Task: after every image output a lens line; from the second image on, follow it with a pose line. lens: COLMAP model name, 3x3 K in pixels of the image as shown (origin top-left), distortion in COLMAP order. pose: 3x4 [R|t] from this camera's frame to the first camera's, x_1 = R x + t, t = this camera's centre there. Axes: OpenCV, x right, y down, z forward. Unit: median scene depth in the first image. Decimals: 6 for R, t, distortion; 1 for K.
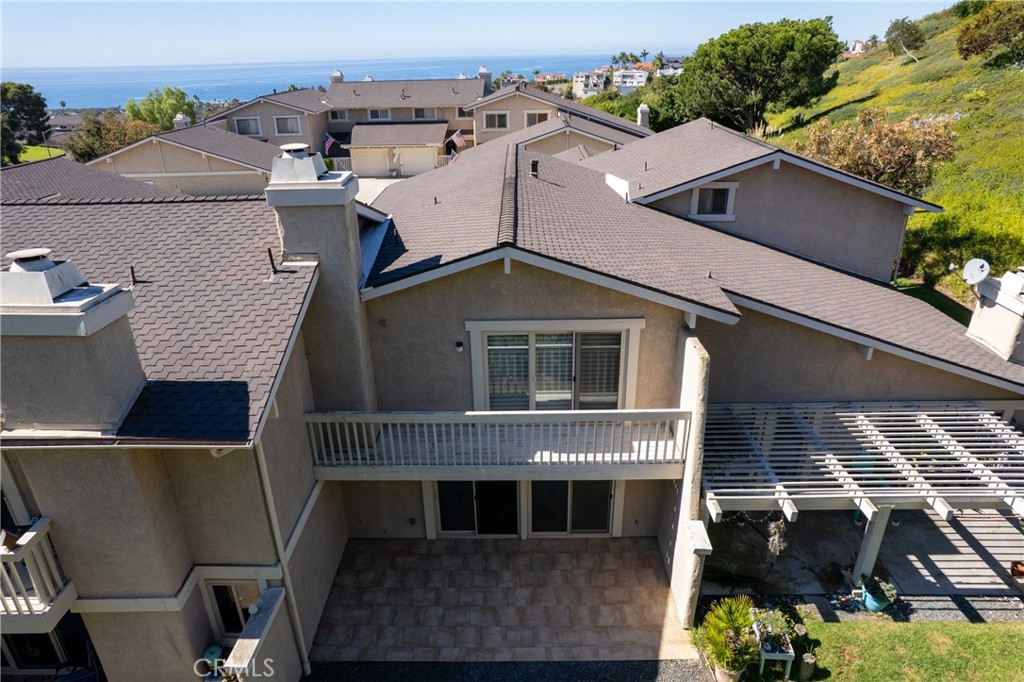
lens RADIAL K [[659.5, 0, 512.0], [0, 659.5, 341.0], [0, 0, 1]] dist [-0.082694, 0.076485]
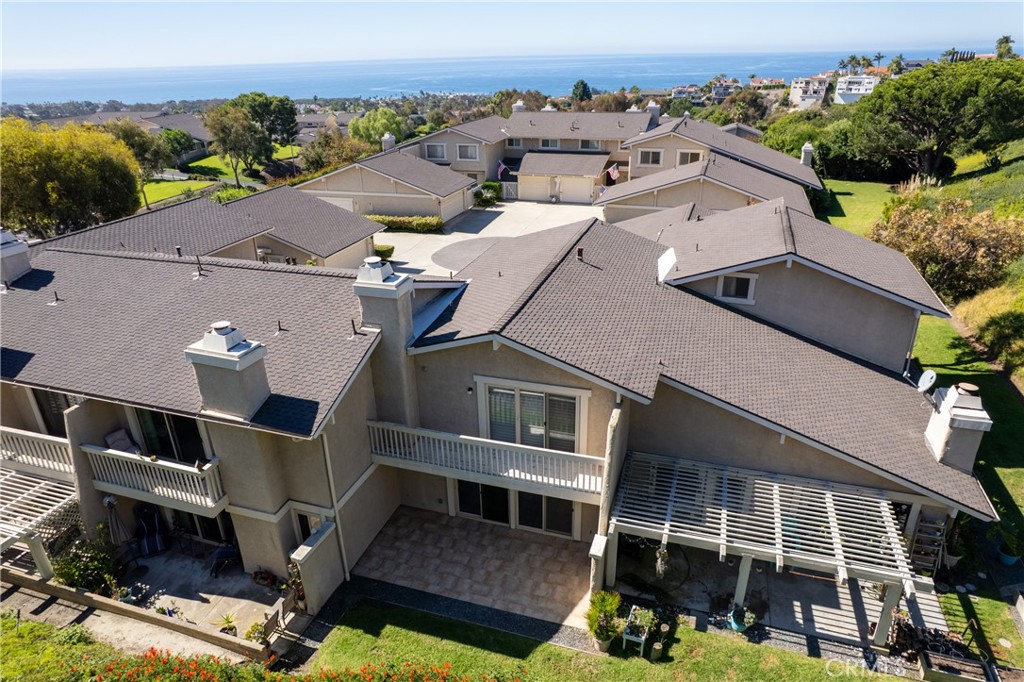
lens RADIAL K [[659.5, 0, 512.0], [0, 659.5, 341.0], [0, 0, 1]] dist [-0.082694, 0.076485]
pose [[0.953204, 0.121485, -0.276845, 0.371352], [-0.119961, 0.992524, 0.022501, -0.134459], [0.277509, 0.011763, 0.960651, -0.374083]]
